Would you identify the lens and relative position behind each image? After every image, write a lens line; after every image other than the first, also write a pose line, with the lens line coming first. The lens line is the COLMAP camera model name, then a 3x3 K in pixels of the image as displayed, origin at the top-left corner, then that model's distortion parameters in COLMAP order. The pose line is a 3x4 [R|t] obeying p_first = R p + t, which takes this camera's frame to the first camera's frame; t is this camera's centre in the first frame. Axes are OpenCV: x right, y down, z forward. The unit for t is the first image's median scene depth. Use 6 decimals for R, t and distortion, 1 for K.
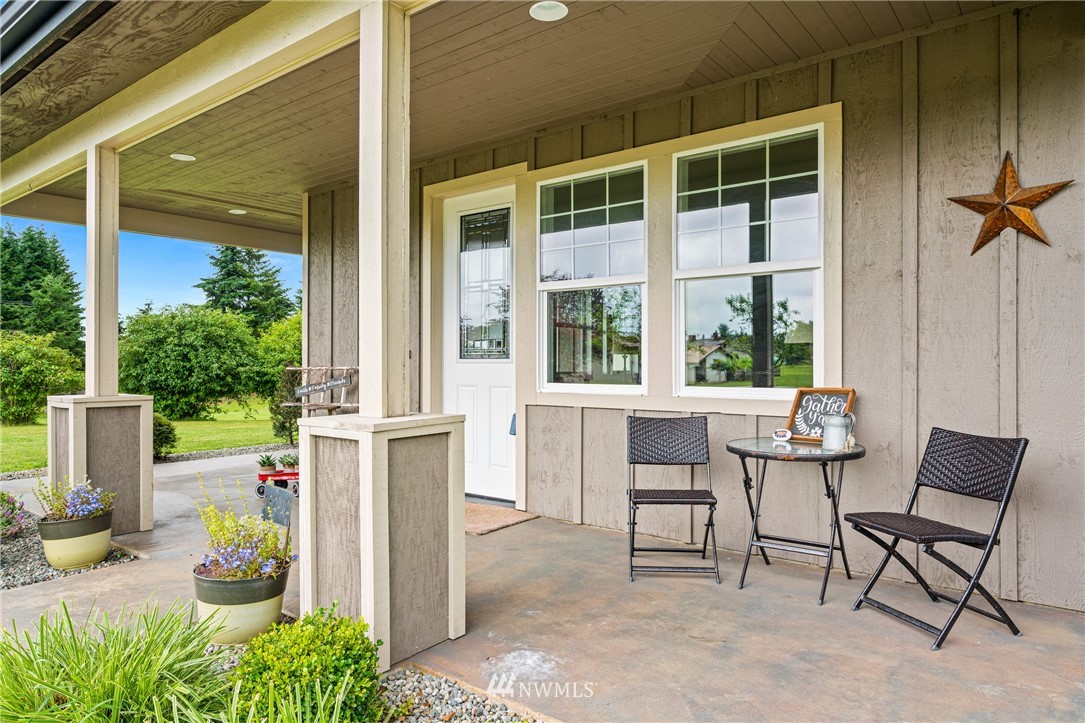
lens RADIAL K [[690.2, 0, 542.3], [0, 690.2, 363.1], [0, 0, 1]] dist [0.006663, 0.002652]
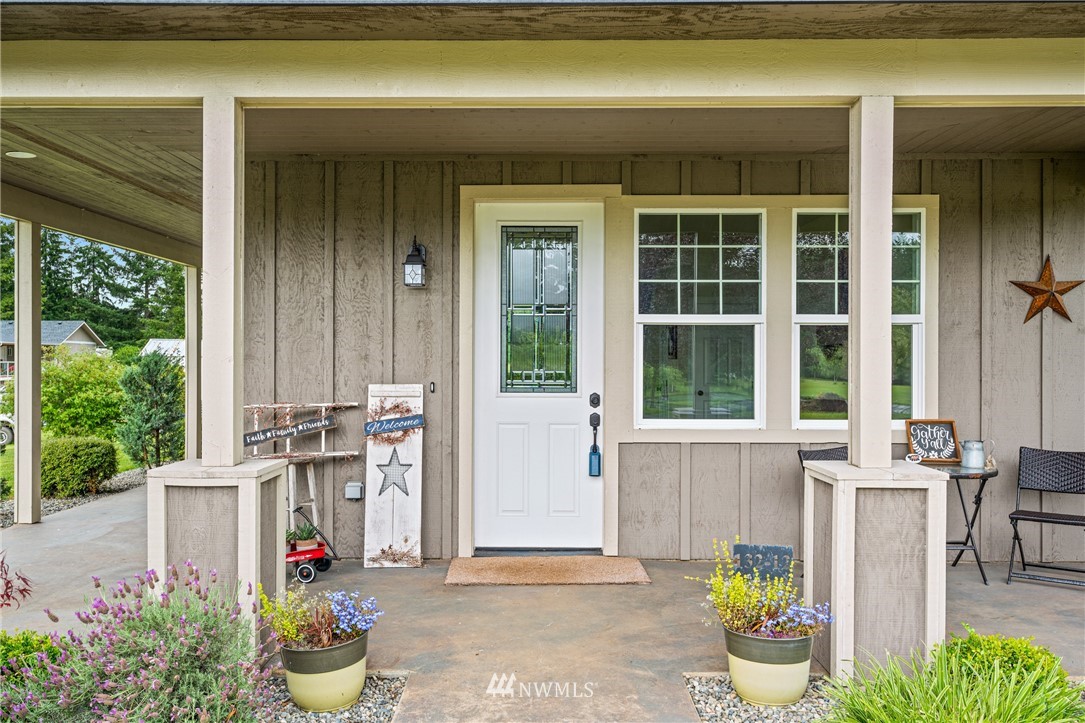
lens RADIAL K [[887.3, 0, 540.8], [0, 887.3, 366.4], [0, 0, 1]] dist [0.010830, 0.000742]
pose [[0.790703, -0.000404, 0.612200, -1.142080], [-0.002549, 0.999989, 0.003952, -0.065138], [-0.612195, -0.004685, 0.790693, 0.148800]]
